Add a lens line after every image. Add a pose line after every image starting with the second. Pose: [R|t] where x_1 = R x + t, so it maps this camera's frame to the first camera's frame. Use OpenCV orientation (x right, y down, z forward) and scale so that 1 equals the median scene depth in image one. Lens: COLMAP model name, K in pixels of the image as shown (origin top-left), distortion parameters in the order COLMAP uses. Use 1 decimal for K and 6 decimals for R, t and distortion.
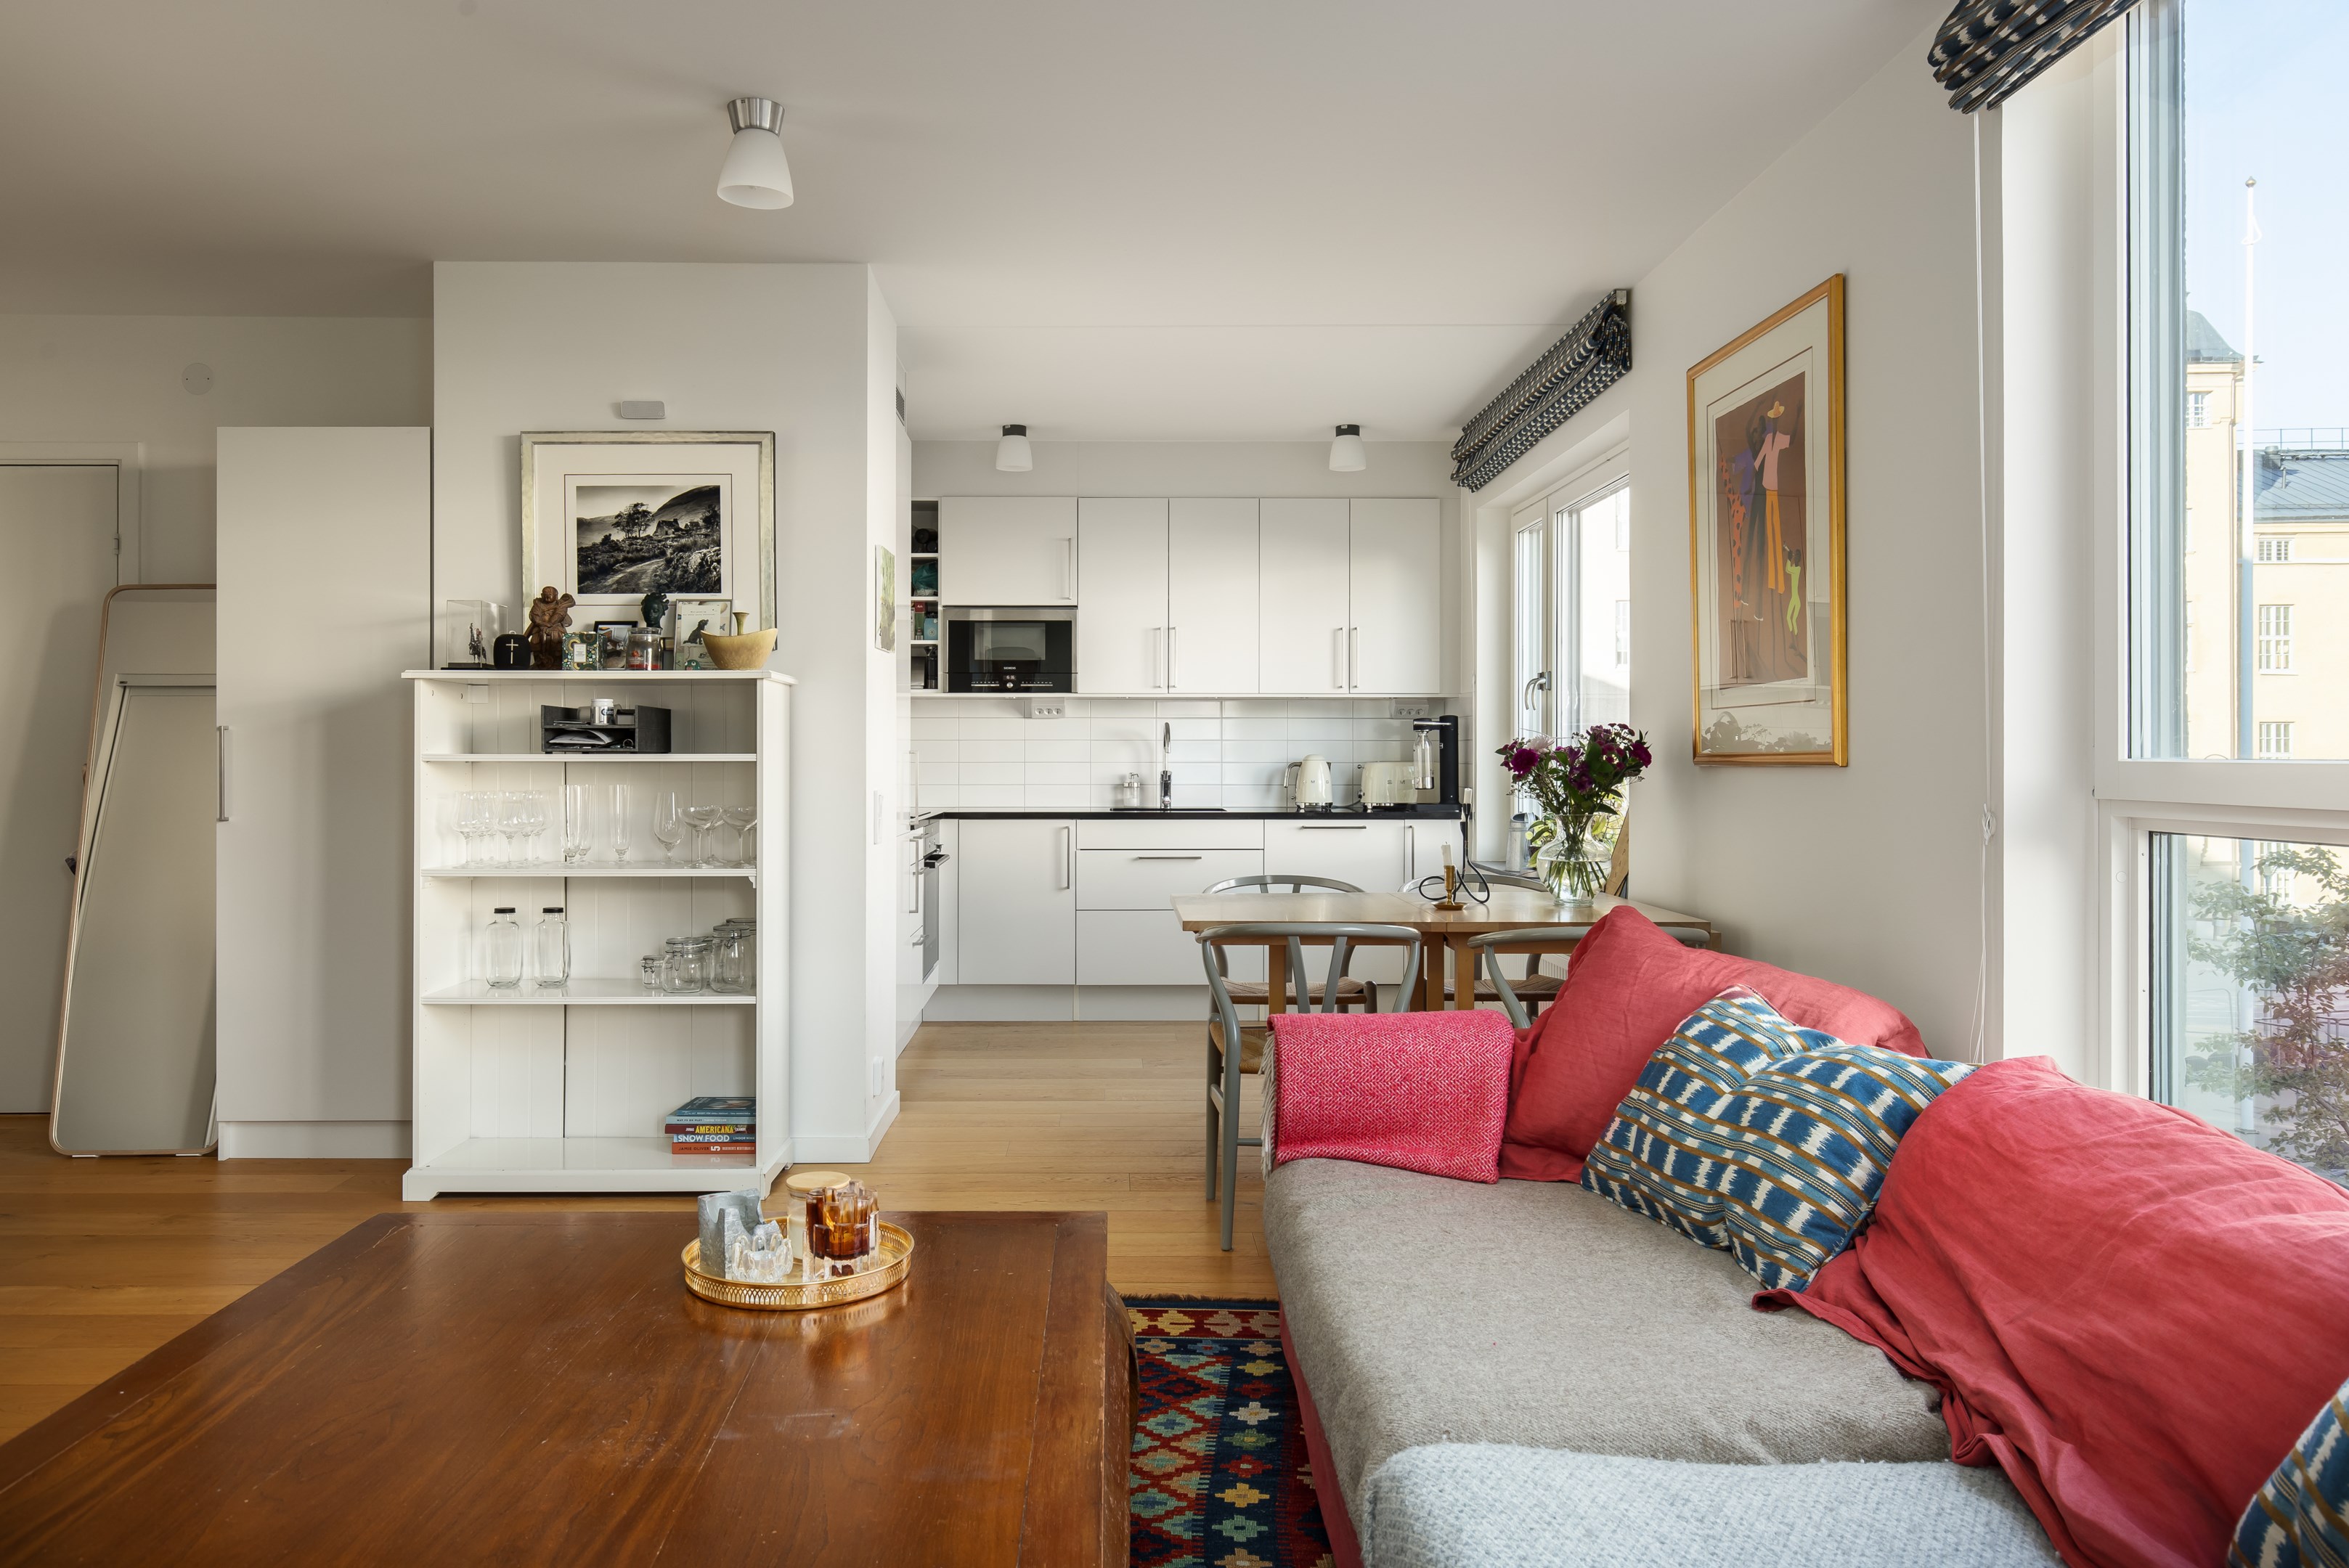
lens RADIAL K [[1588.9, 0, 1128.1], [0, 1588.9, 751.9], [0, 0, 1]] dist [-0.005065, 0.002529]
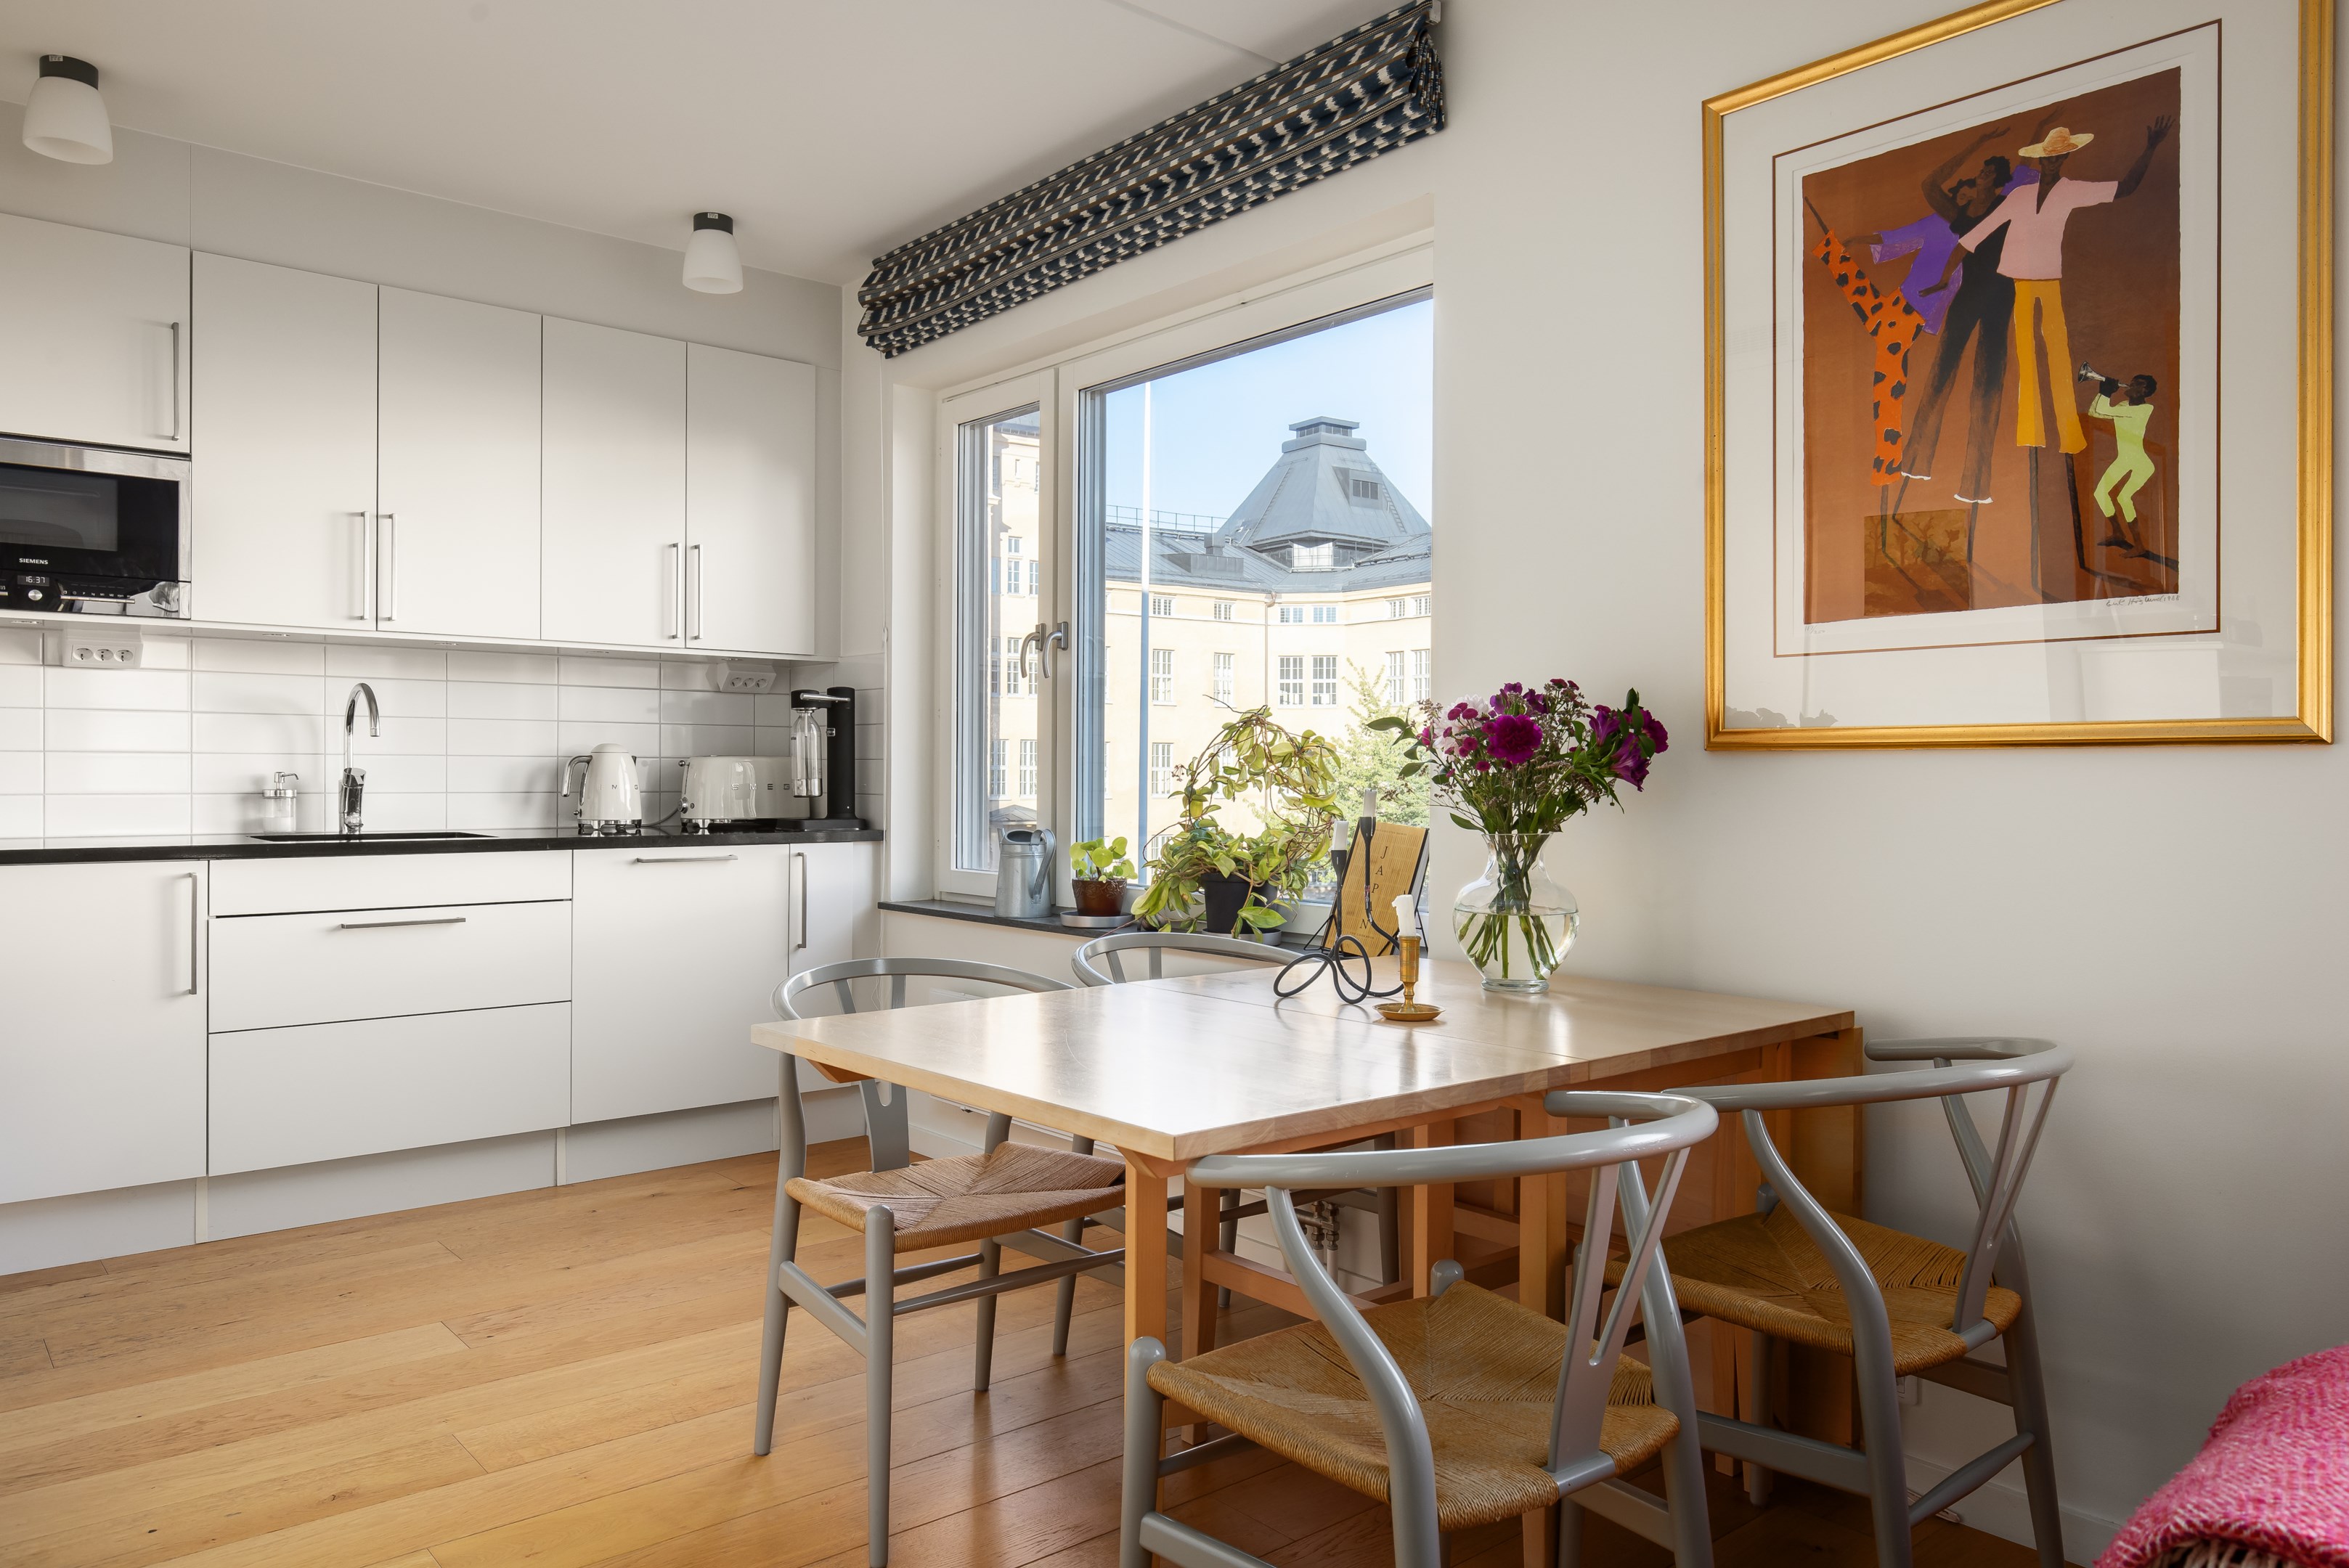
lens RADIAL K [[1588.9, 0, 1180.4], [0, 1588.9, 793.4], [0, 0, 1]] dist [-0.005065, 0.002529]
pose [[0.774368, -0.004517, 0.632719, -0.180806], [-0.007159, 0.999848, 0.015899, 0.016311], [-0.632695, -0.016841, 0.774218, 0.617553]]
